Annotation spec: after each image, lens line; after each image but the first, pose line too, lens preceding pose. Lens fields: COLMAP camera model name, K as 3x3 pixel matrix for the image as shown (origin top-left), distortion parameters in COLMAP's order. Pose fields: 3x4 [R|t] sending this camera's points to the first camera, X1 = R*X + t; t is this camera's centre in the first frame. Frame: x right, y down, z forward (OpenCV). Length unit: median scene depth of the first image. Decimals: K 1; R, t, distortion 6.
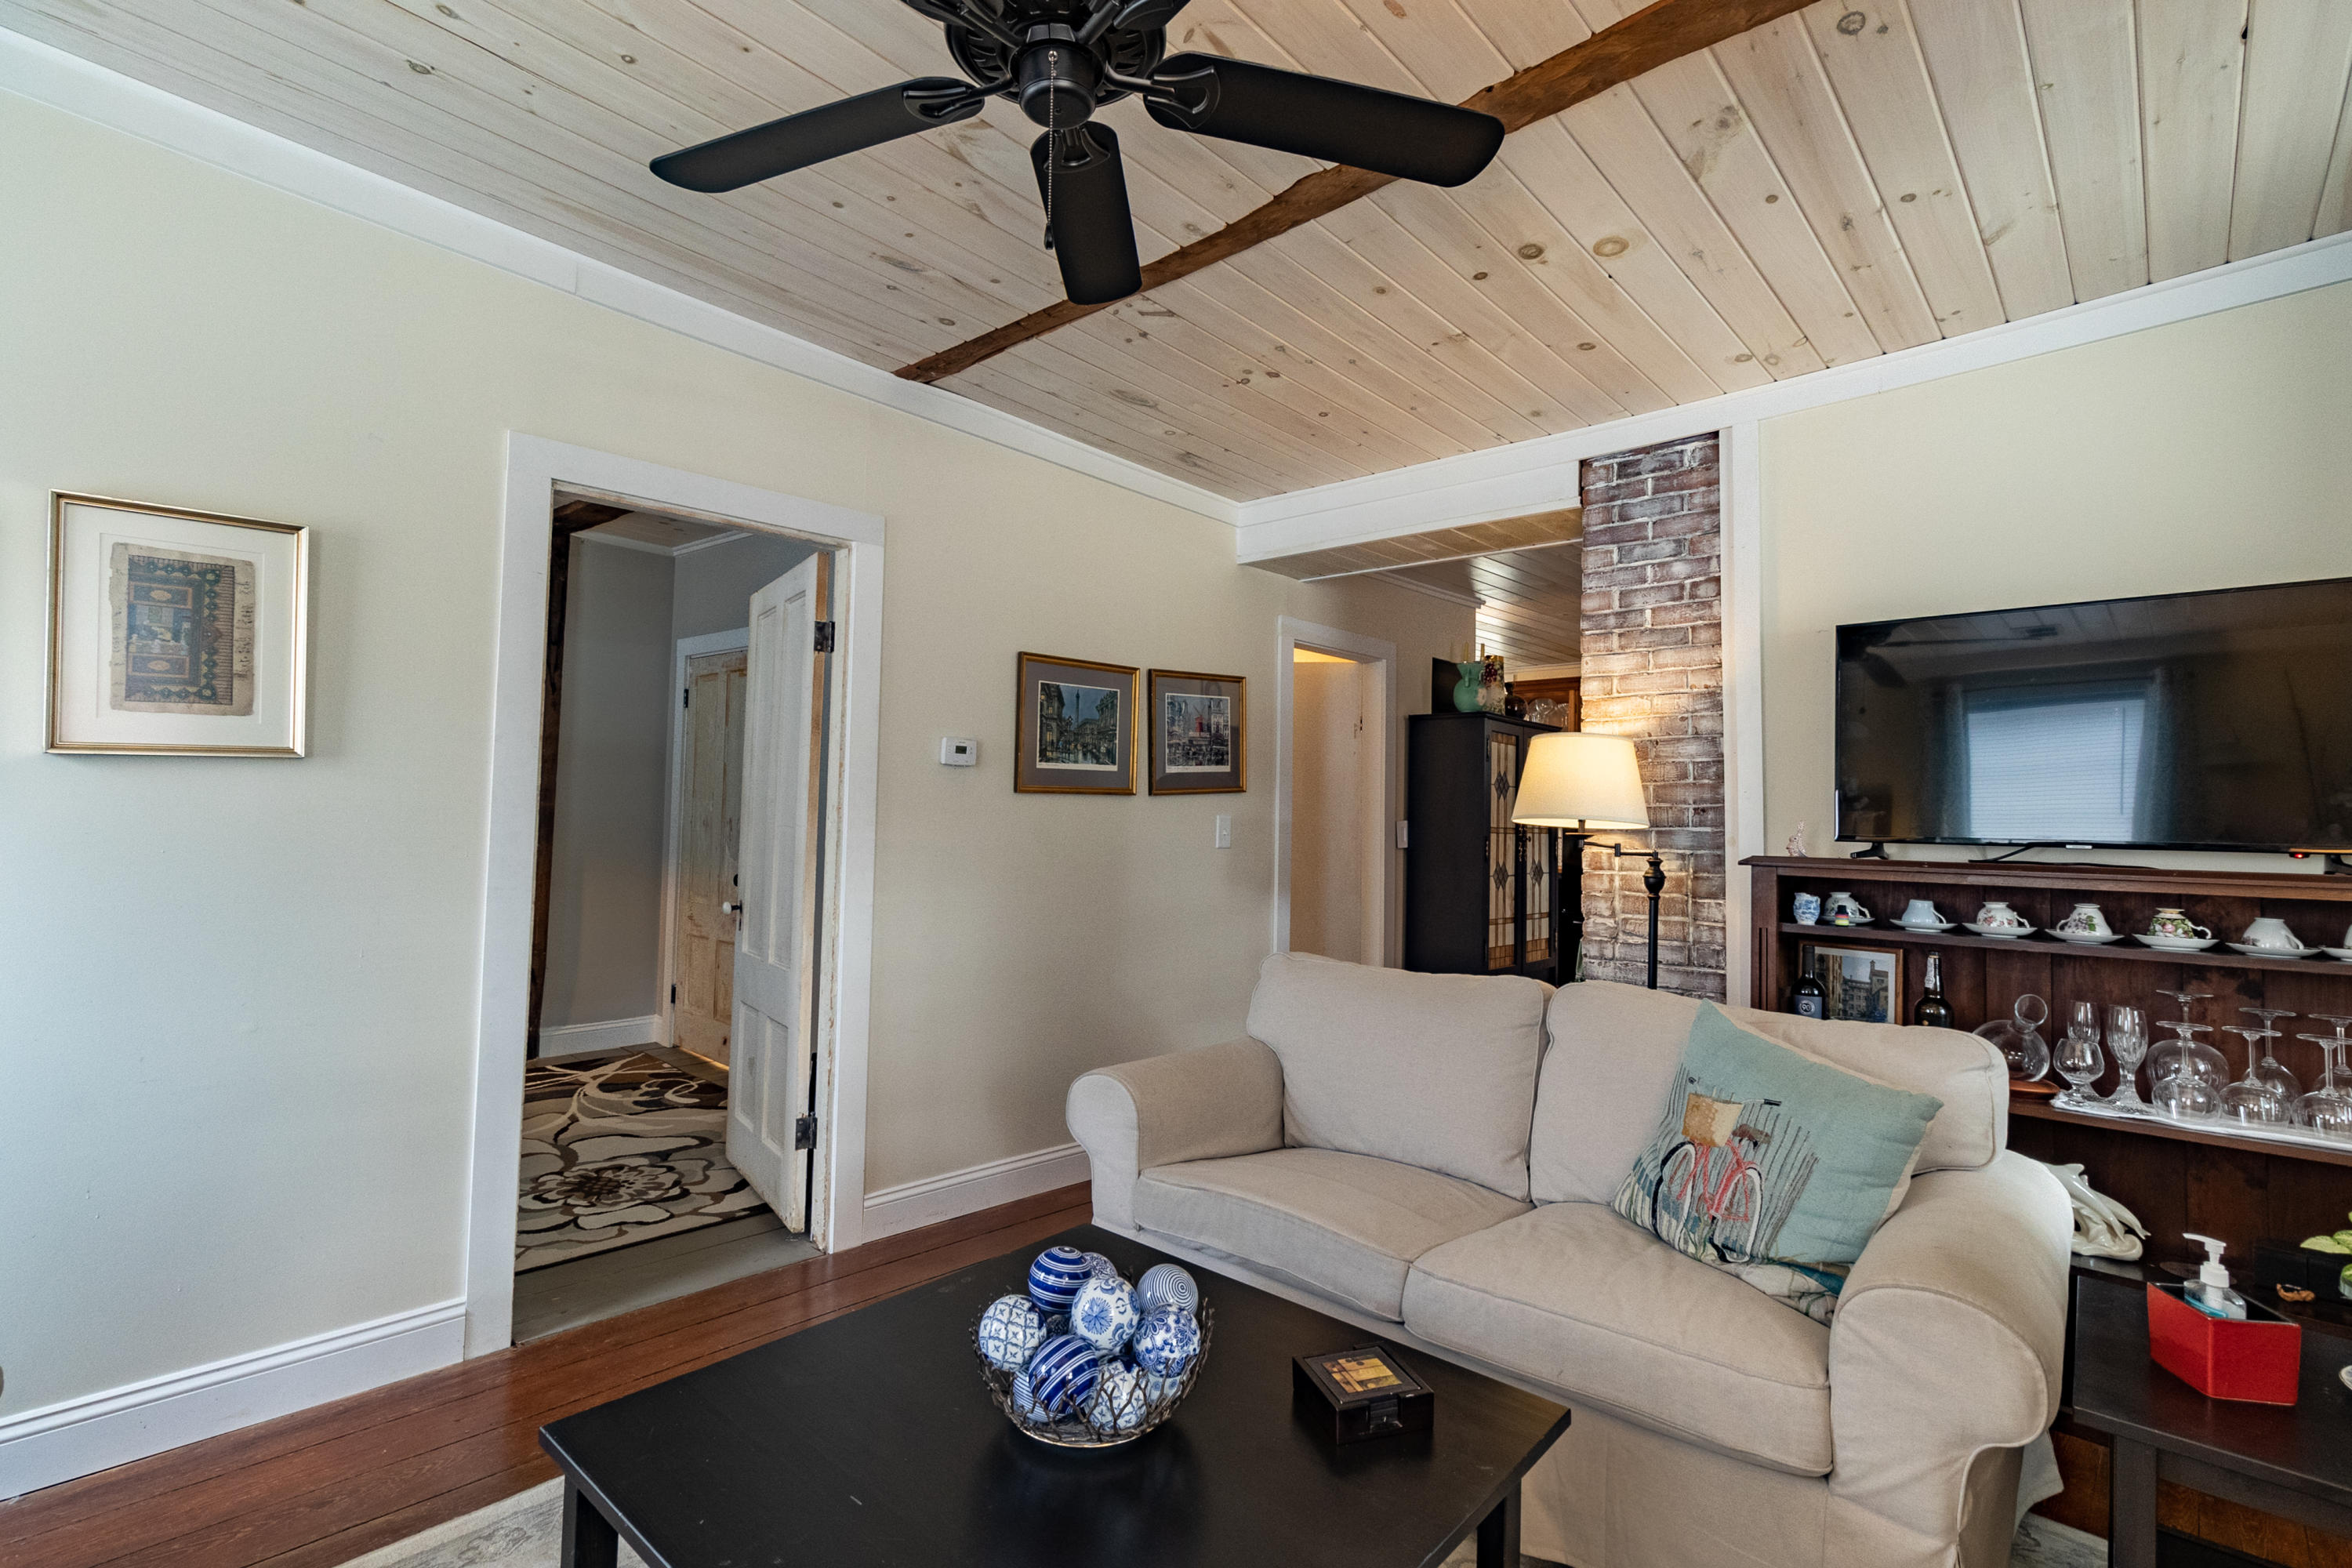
lens RADIAL K [[1085.5, 0, 1178.8], [0, 1085.5, 787.2], [0, 0, 1]] dist [0.001774, -0.000589]
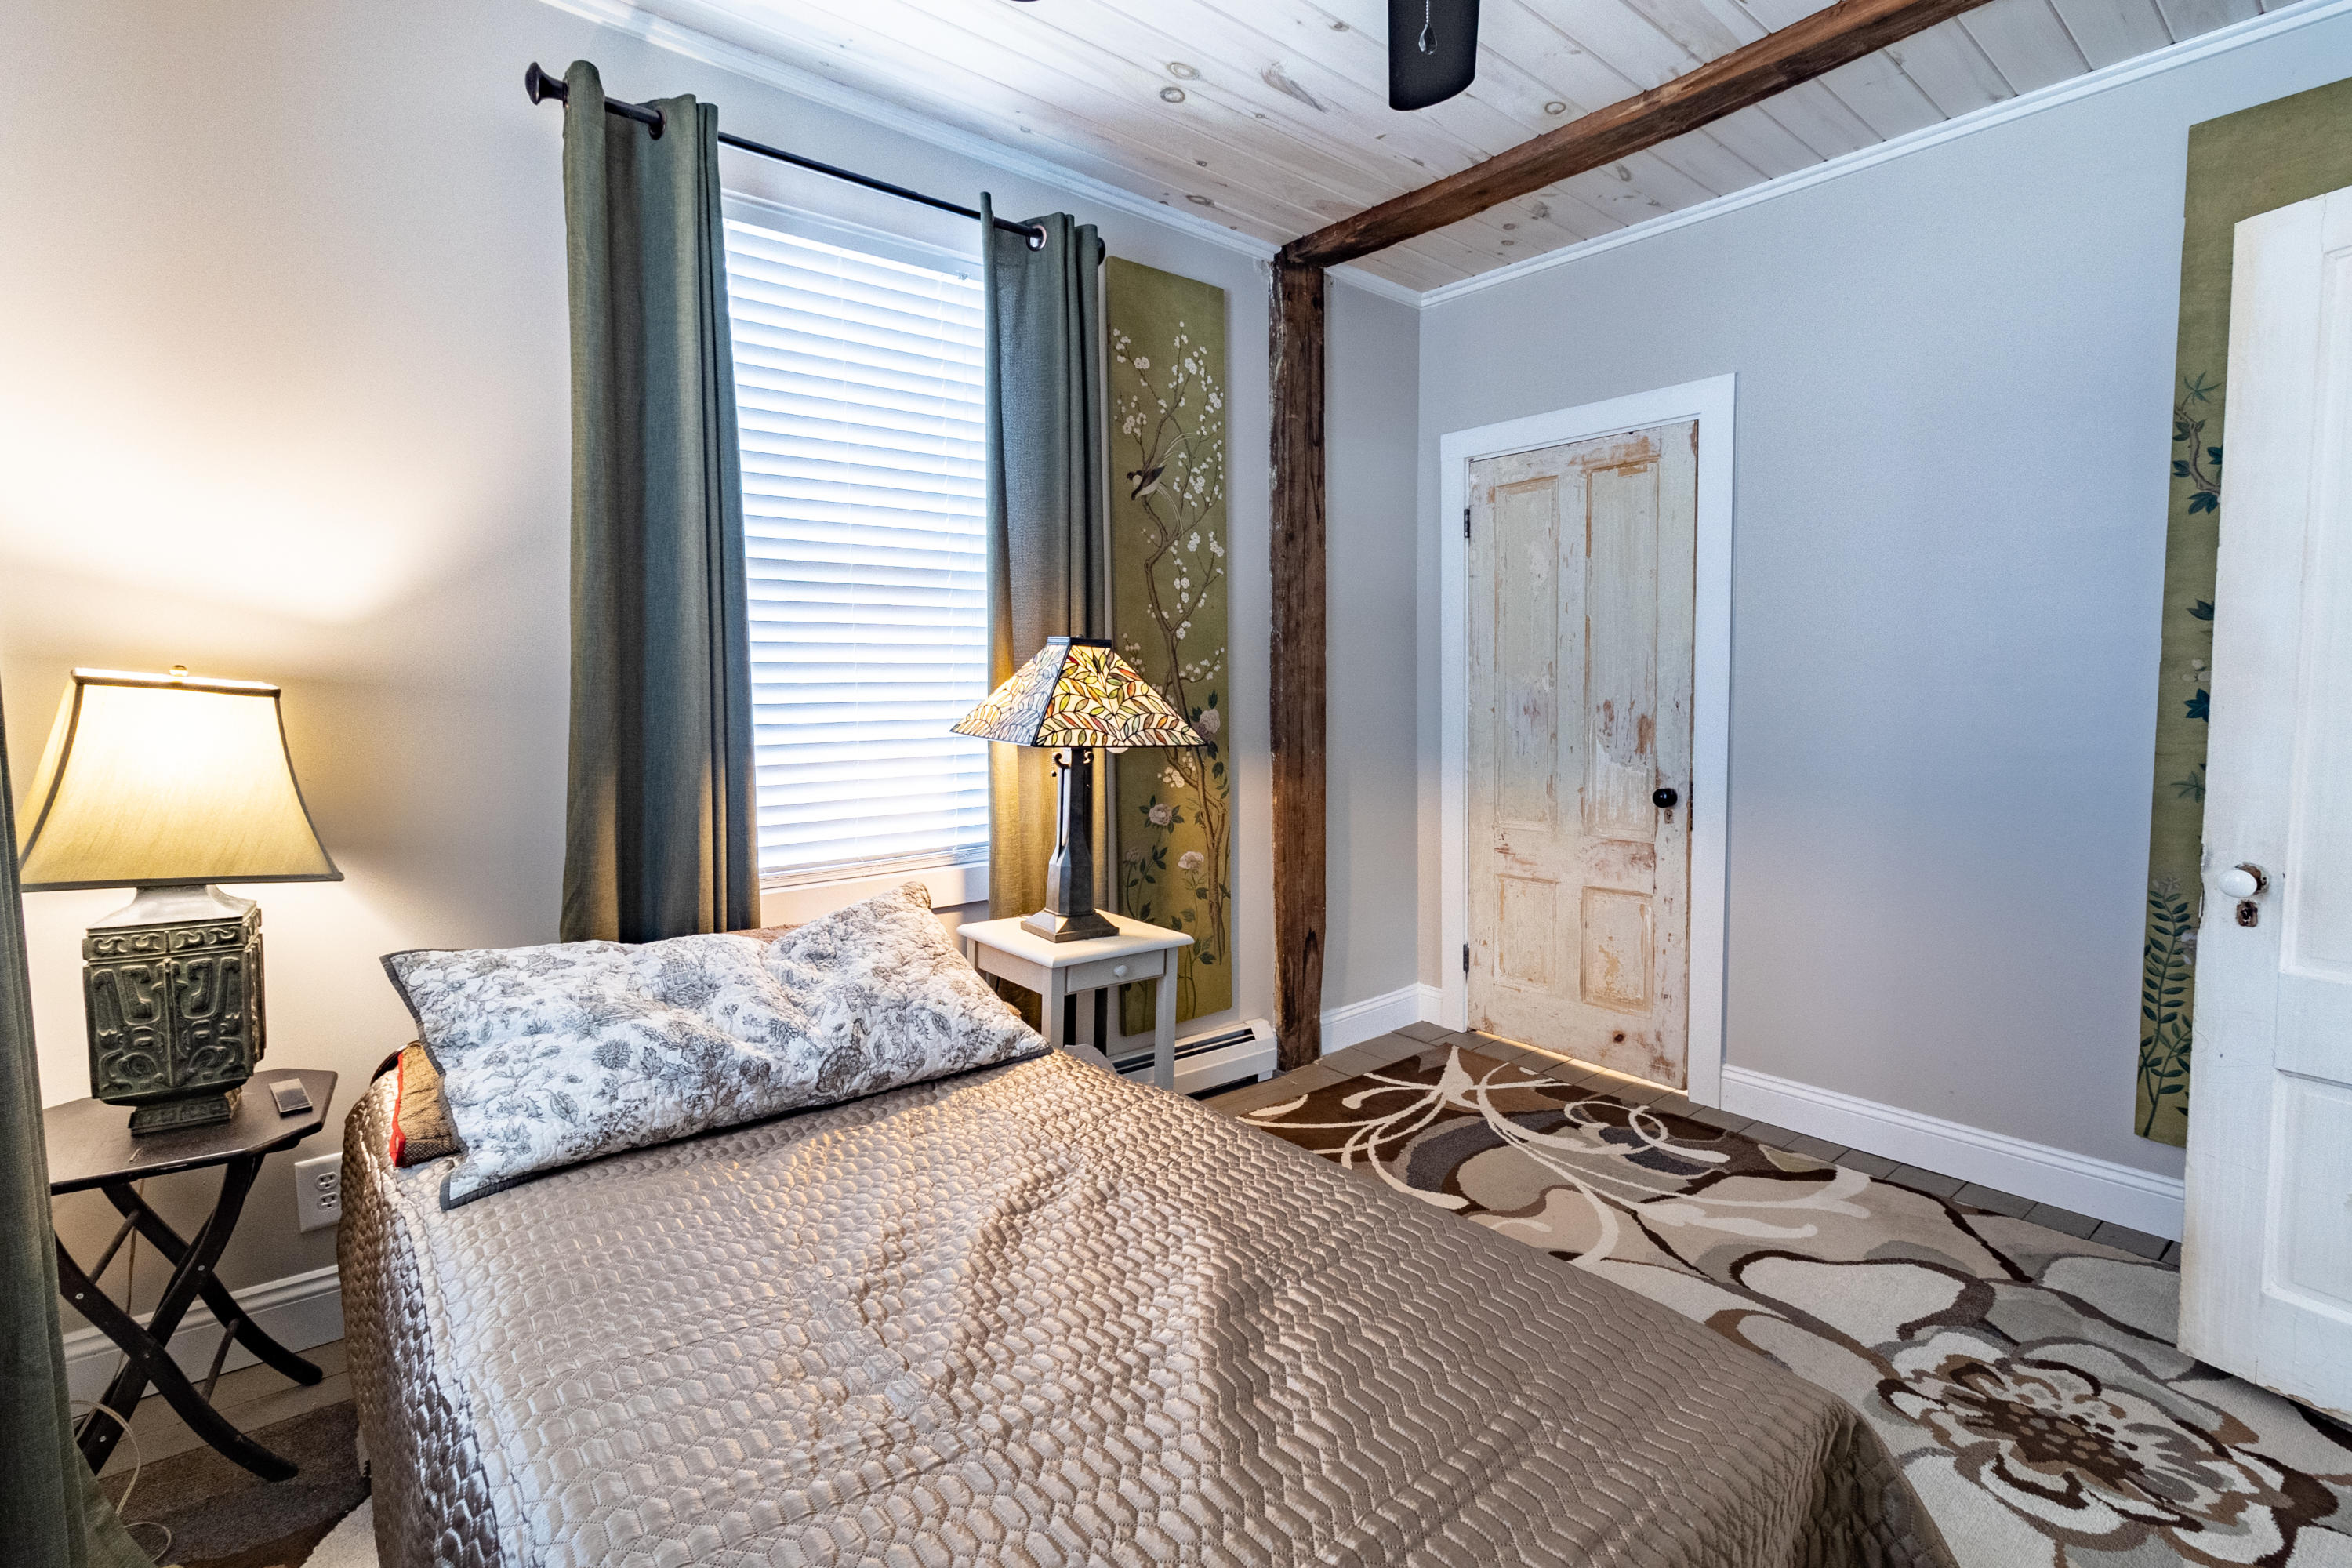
lens RADIAL K [[1085.5, 0, 1179.0], [0, 1085.5, 774.3], [0, 0, 1]] dist [0.001774, -0.000589]
pose [[0.990987, -0.019945, -0.132469, -0.877538], [0.033852, 0.994045, 0.103578, -0.005182], [0.129614, -0.107128, 0.985760, 0.489255]]
